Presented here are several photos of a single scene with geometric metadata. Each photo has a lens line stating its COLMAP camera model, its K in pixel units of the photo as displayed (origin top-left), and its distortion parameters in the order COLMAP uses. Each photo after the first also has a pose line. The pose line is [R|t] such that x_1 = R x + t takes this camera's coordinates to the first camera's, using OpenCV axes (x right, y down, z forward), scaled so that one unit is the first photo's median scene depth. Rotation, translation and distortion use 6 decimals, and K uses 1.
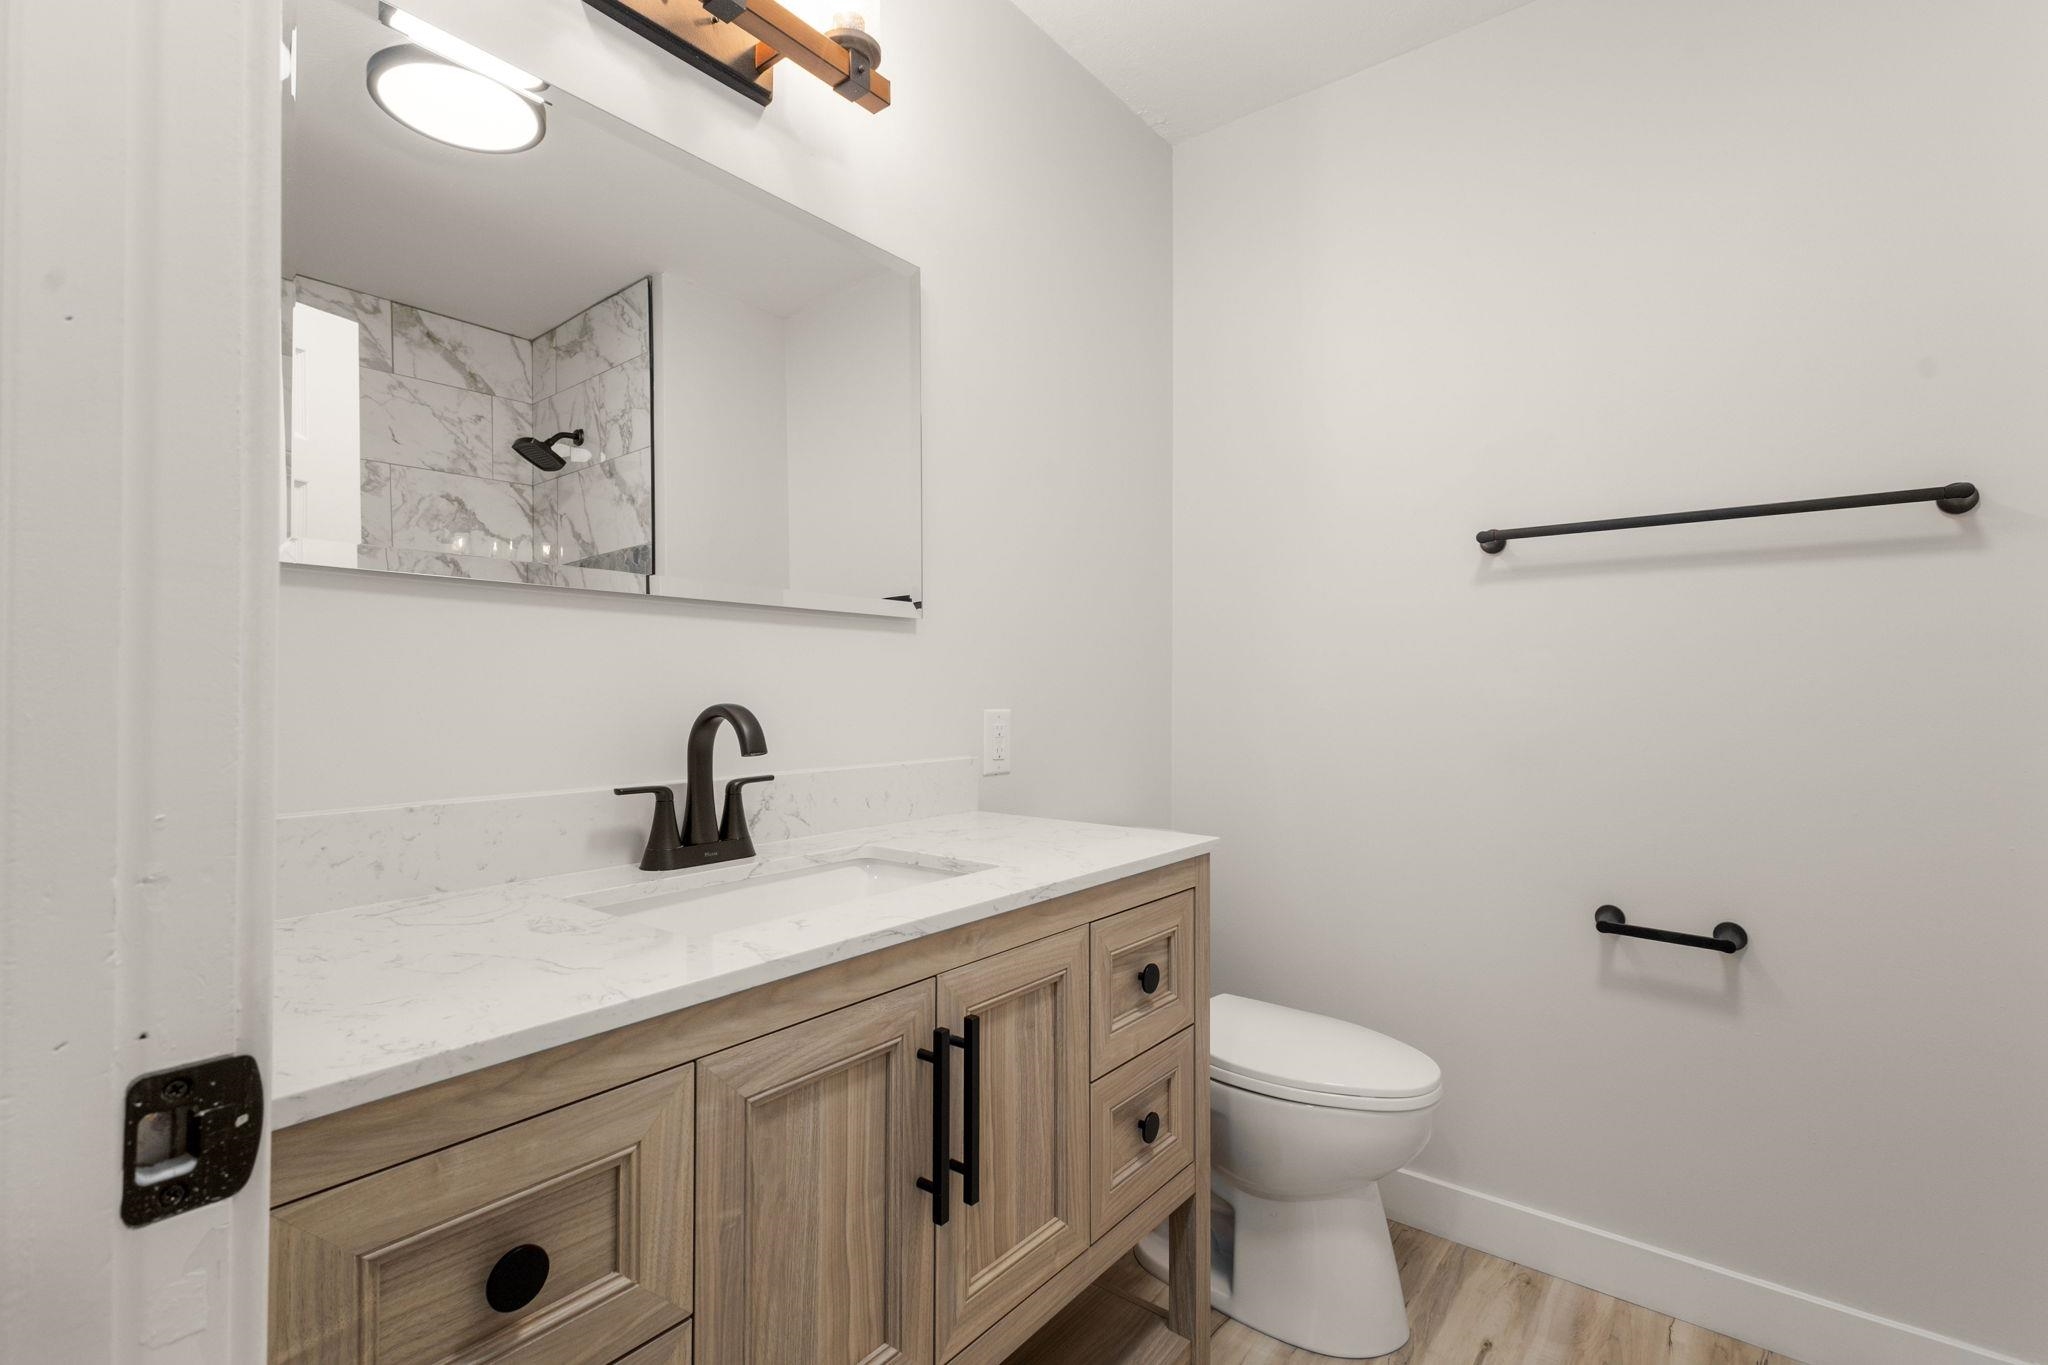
lens RADIAL K [[941.2, 0, 1024.0], [0, 941.2, 682.5], [0, 0, 1]] dist [0.002897, -0.000062]
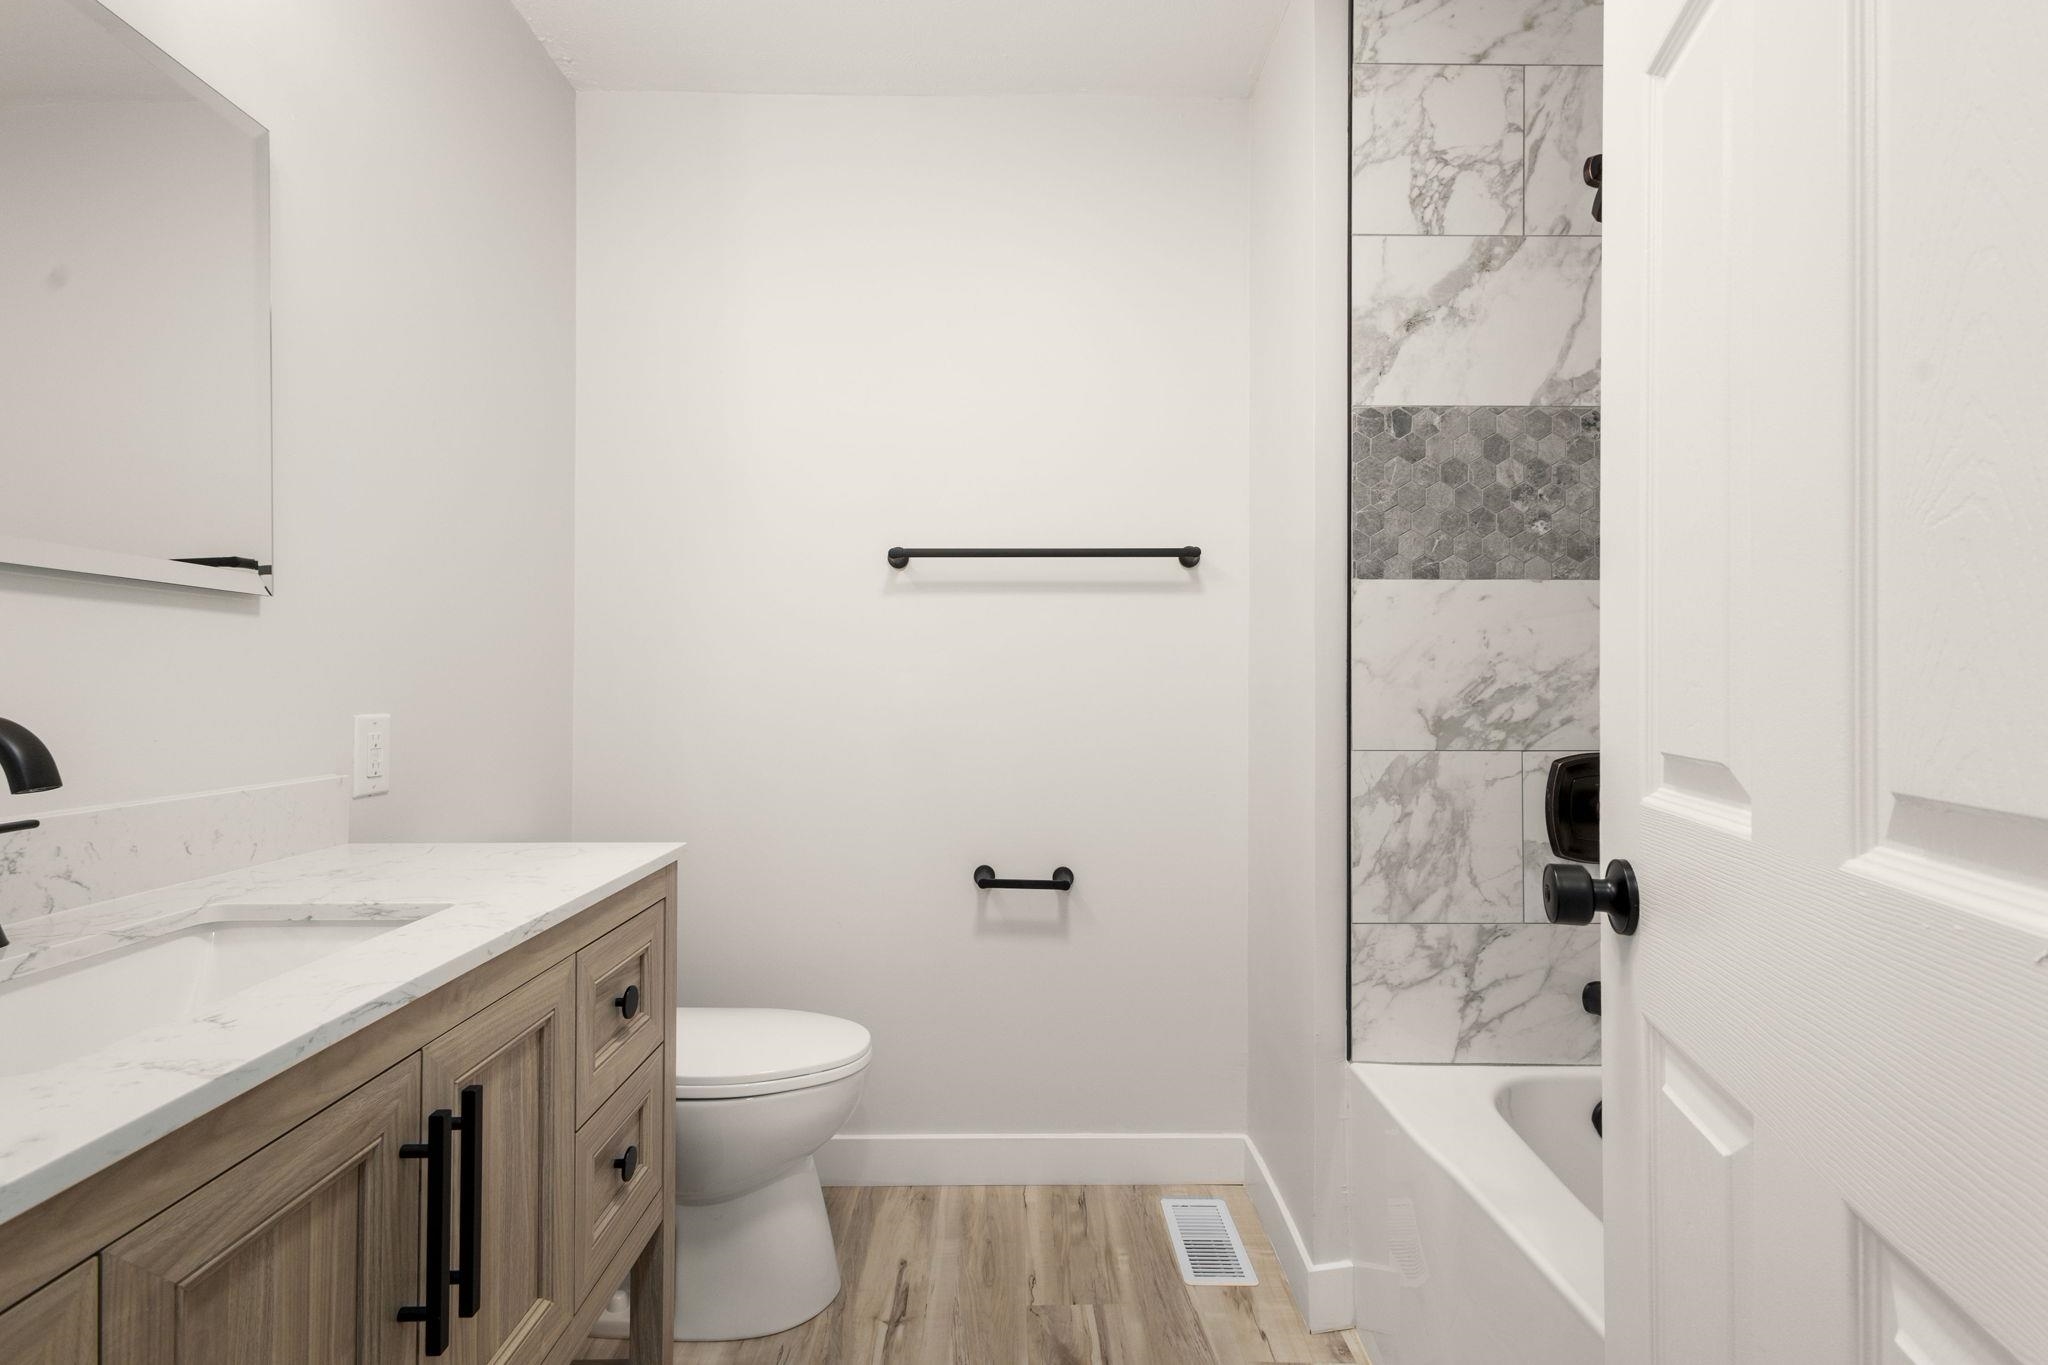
lens RADIAL K [[937.5, 0, 1024.0], [0, 937.5, 682.5], [0, 0, 1]] dist [0.001542, -0.003103]
pose [[0.771552, 0.001554, 0.636165, -0.168332], [-0.002843, 0.999995, 0.001005, -0.001306], [-0.636160, -0.002584, 0.771553, 0.051316]]
